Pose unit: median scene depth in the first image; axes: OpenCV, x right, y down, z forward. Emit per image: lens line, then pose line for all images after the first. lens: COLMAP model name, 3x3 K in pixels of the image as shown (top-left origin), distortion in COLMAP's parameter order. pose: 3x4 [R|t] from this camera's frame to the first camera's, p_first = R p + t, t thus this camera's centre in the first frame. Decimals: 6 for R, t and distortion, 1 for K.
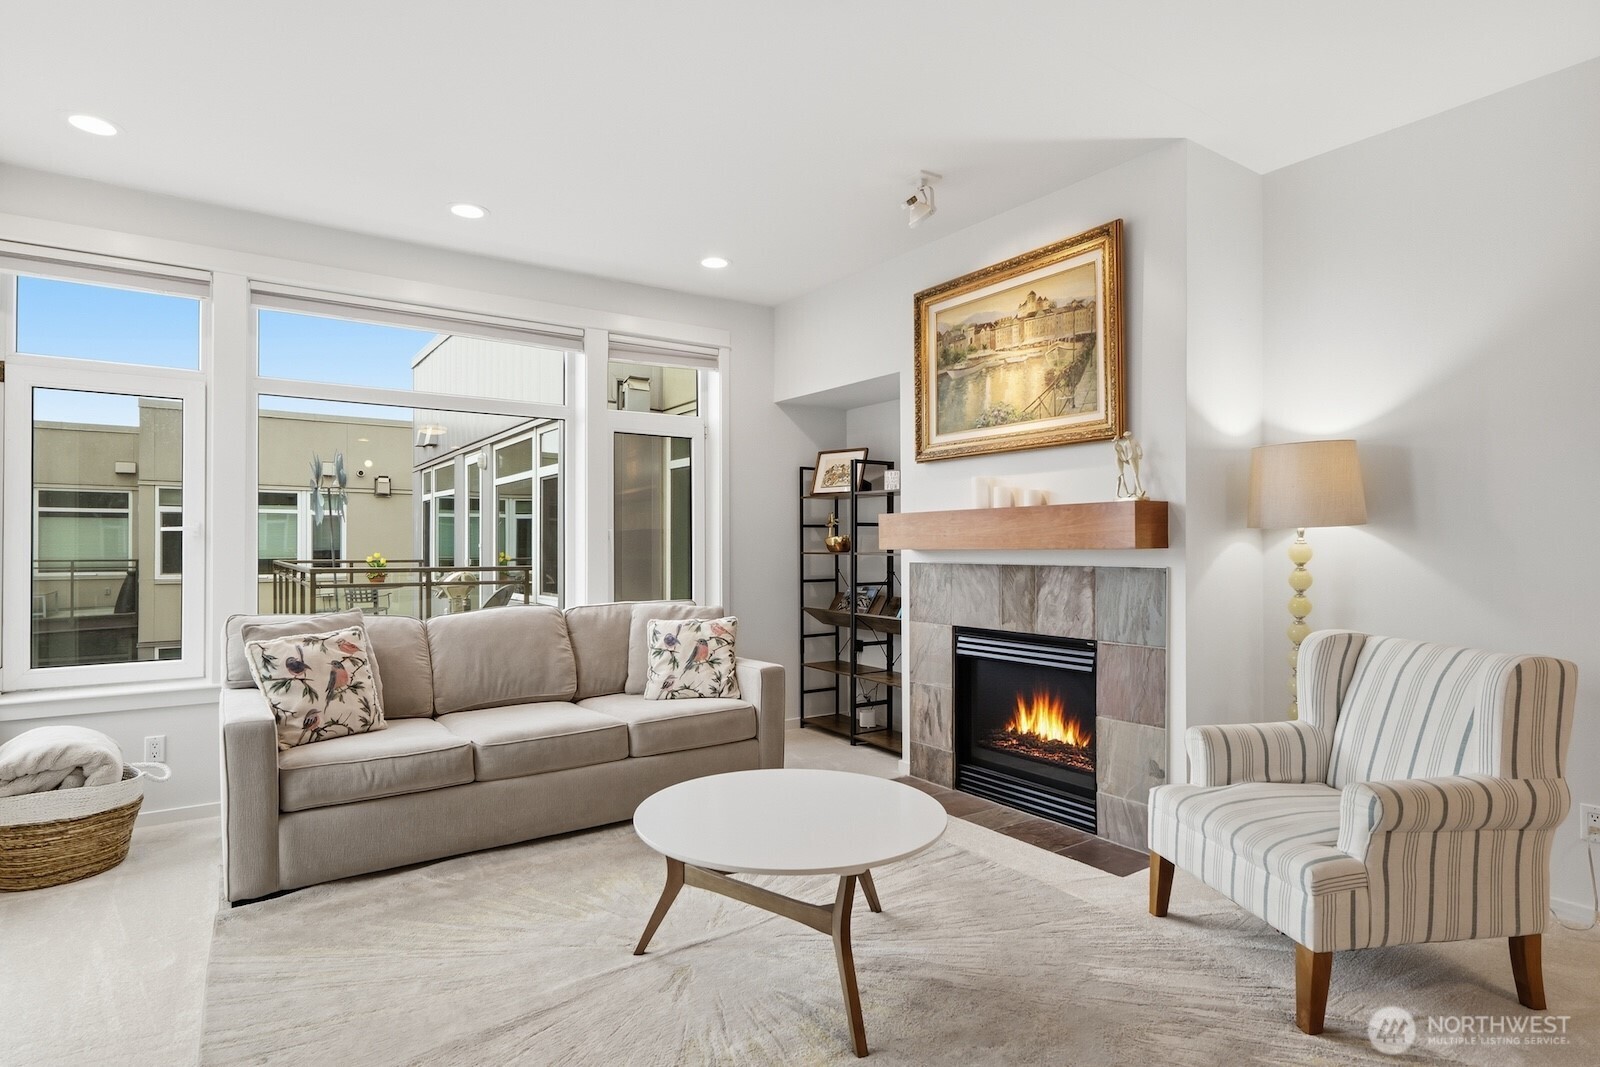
lens RADIAL K [[838.5, 0, 799.0], [0, 838.5, 543.3], [0, 0, 1]] dist [0.000775, 0.000106]
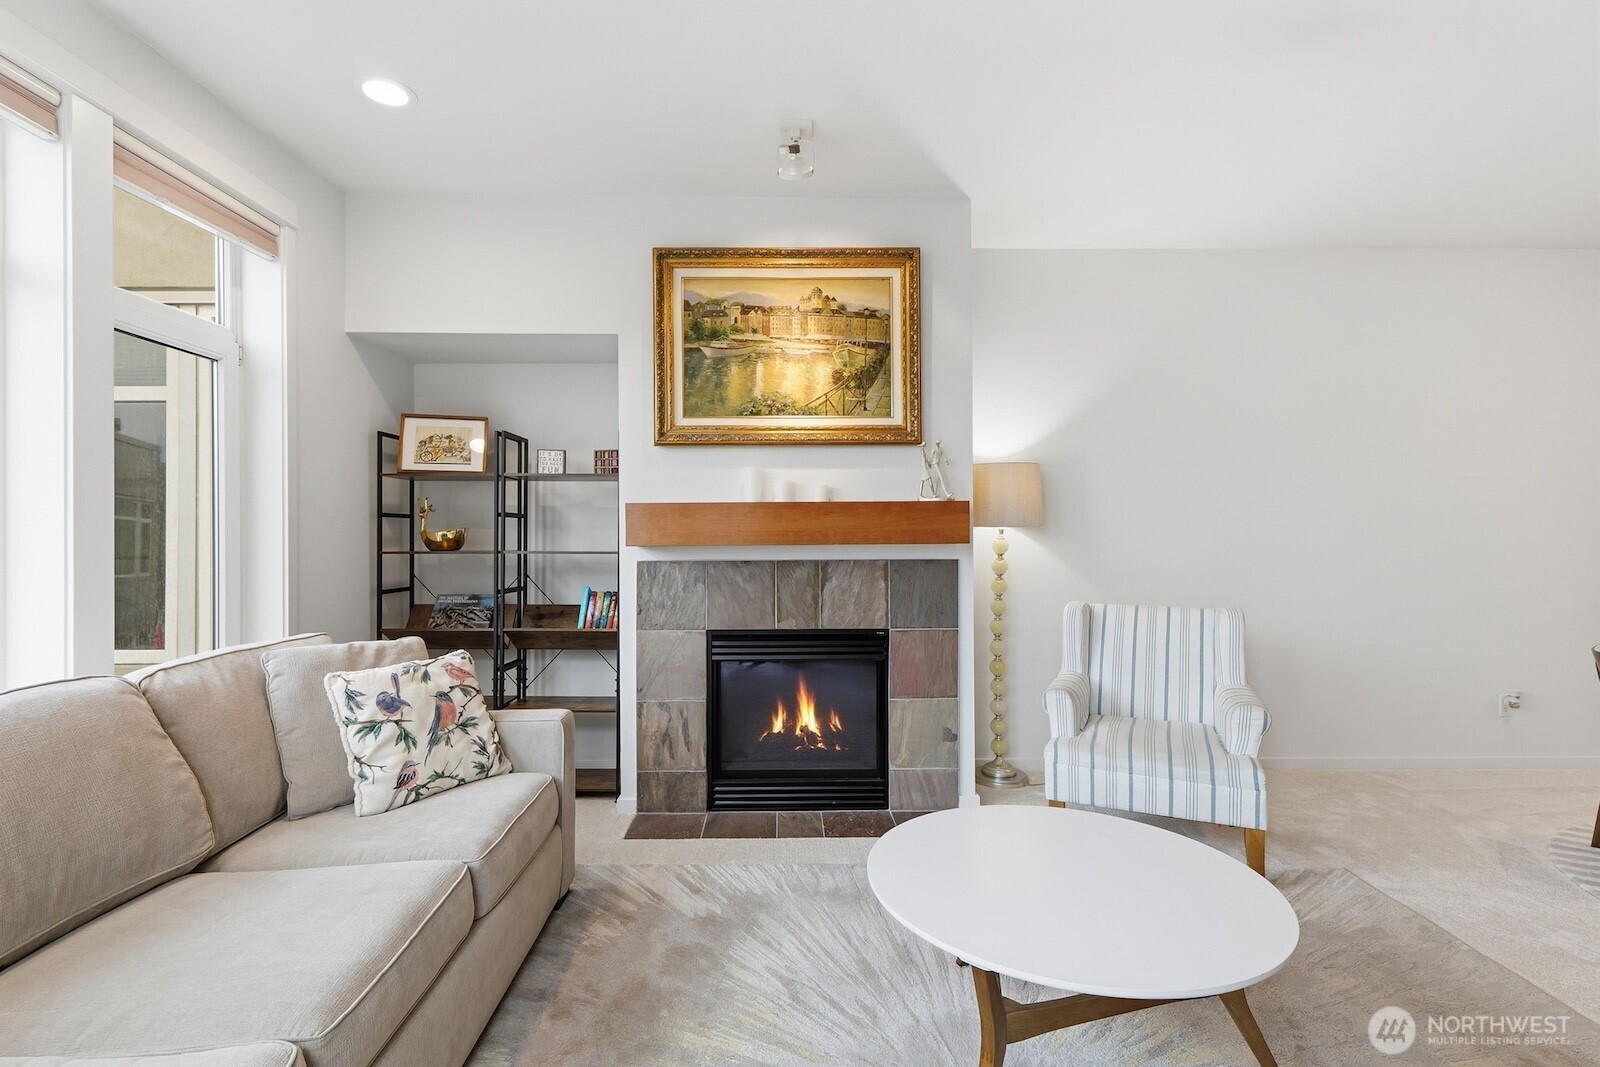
lens RADIAL K [[738.0, 0, 794.3], [0, 738.0, 536.5], [0, 0, 1]] dist [0.001044, 0.001052]
pose [[0.563489, 0.005392, 0.826106, -0.459766], [0.000467, 0.999976, -0.006845, 0.003545], [-0.826124, 0.004243, 0.563473, 0.520206]]
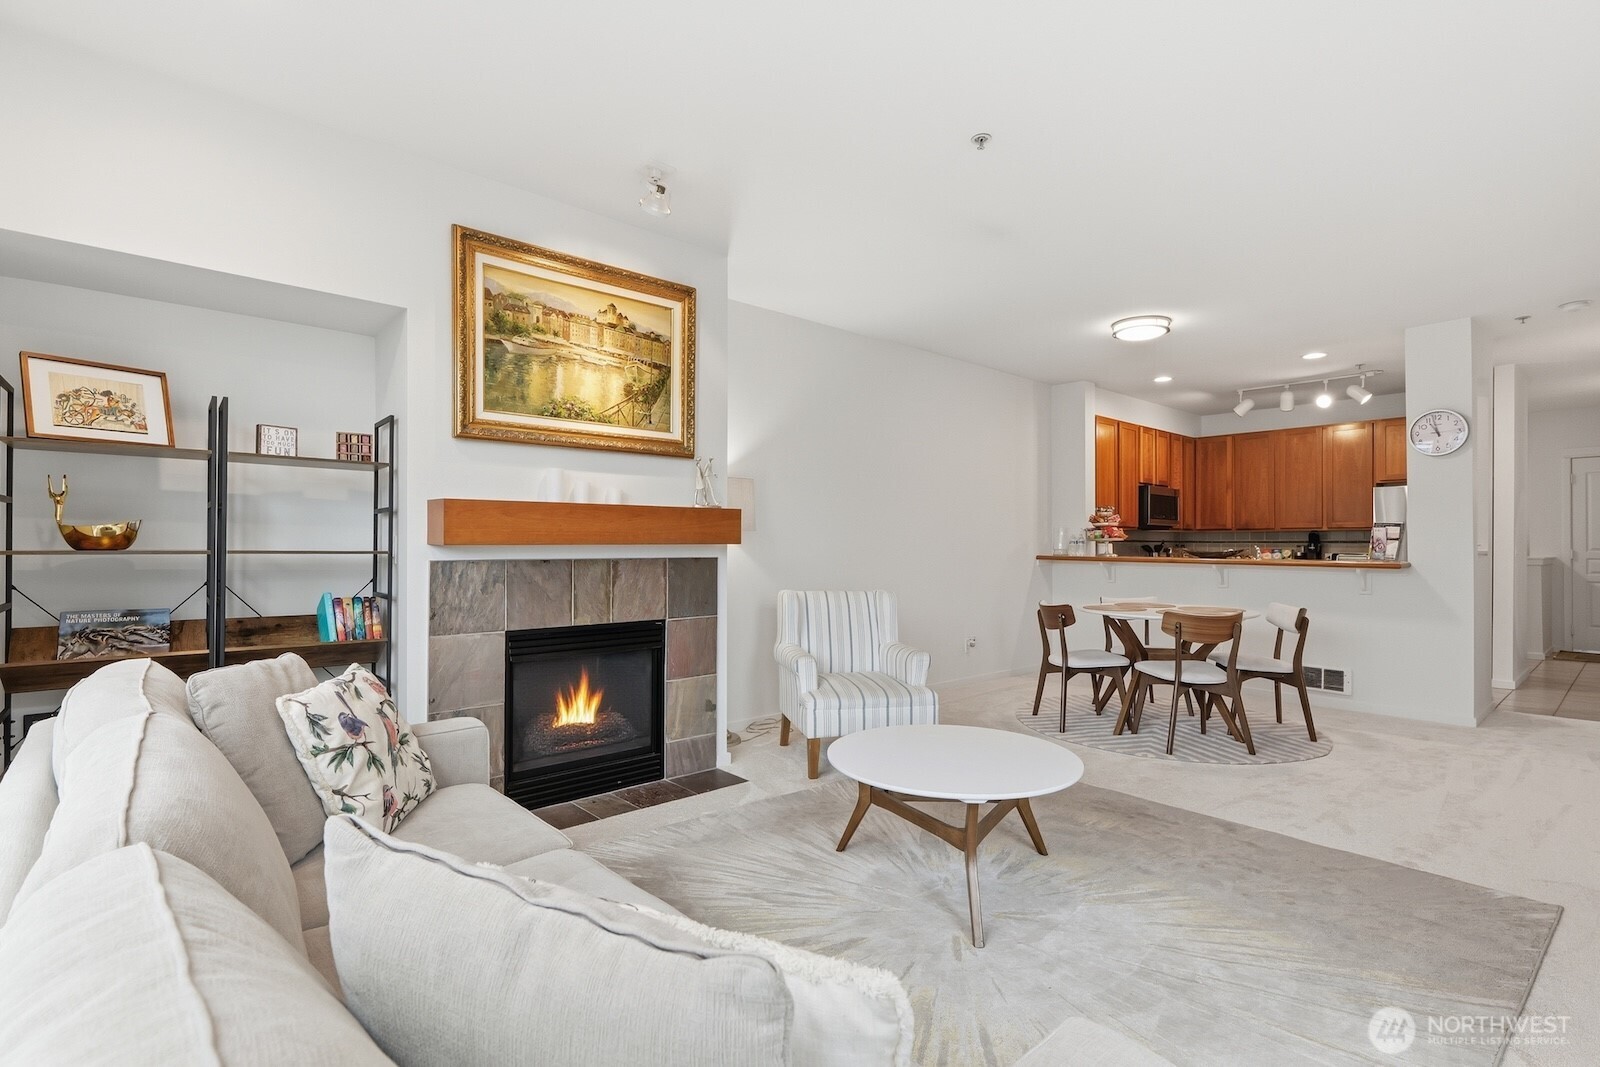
lens RADIAL K [[748.1, 0, 790.2], [0, 748.1, 544.2], [0, 0, 1]] dist [0.006087, 0.000494]
pose [[-0.097263, 0.000175, 0.995259, -0.688527], [-0.006517, 0.999978, -0.000813, 0.006118], [-0.995237, -0.006566, -0.097260, 0.854336]]
